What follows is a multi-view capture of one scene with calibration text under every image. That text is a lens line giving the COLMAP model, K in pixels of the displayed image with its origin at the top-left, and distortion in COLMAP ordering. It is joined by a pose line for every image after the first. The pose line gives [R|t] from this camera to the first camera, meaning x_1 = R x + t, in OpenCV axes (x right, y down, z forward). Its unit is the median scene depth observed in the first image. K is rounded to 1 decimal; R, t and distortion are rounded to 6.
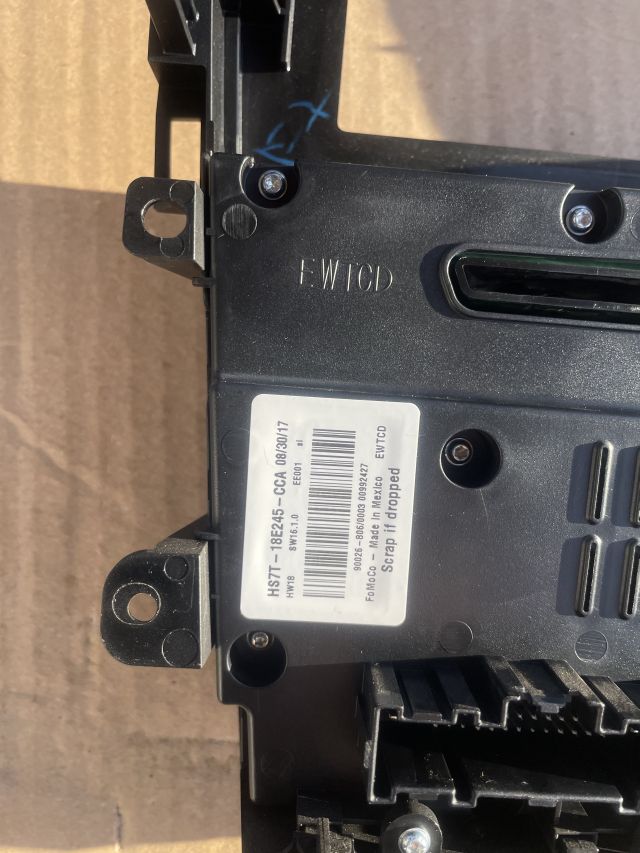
lens RADIAL K [[644.4, 0, 320.0], [0, 644.4, 426.5], [0, 0, 1]] dist [0.068142, -0.124763]
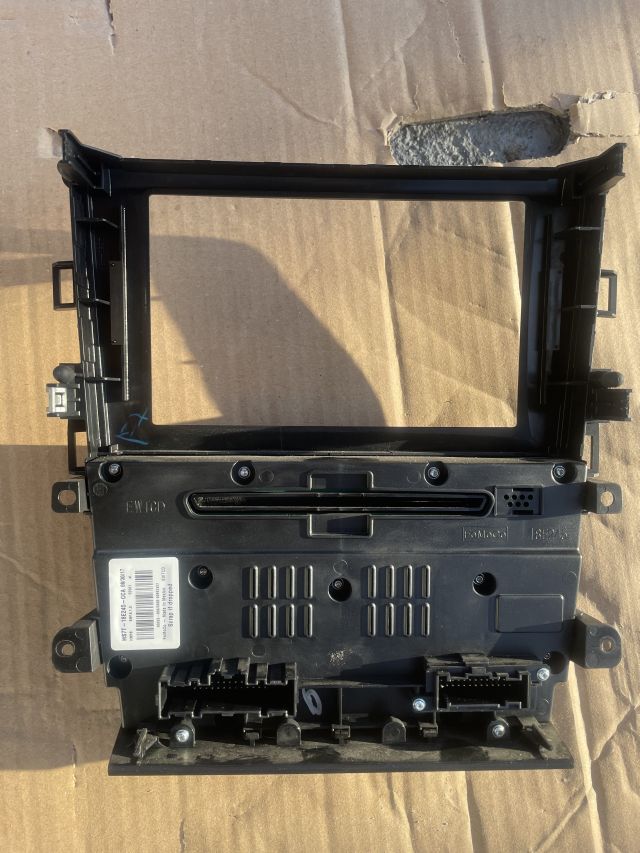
lens RADIAL K [[647.7, 0, 317.3], [0, 647.7, 423.5], [0, 0, 1]] dist [0.088868, -0.116594]
pose [[0.997256, -0.073974, -0.003040, 0.666253], [0.073888, 0.997016, -0.022363, -0.409352], [0.004686, 0.022077, 0.999745, -1.370109]]
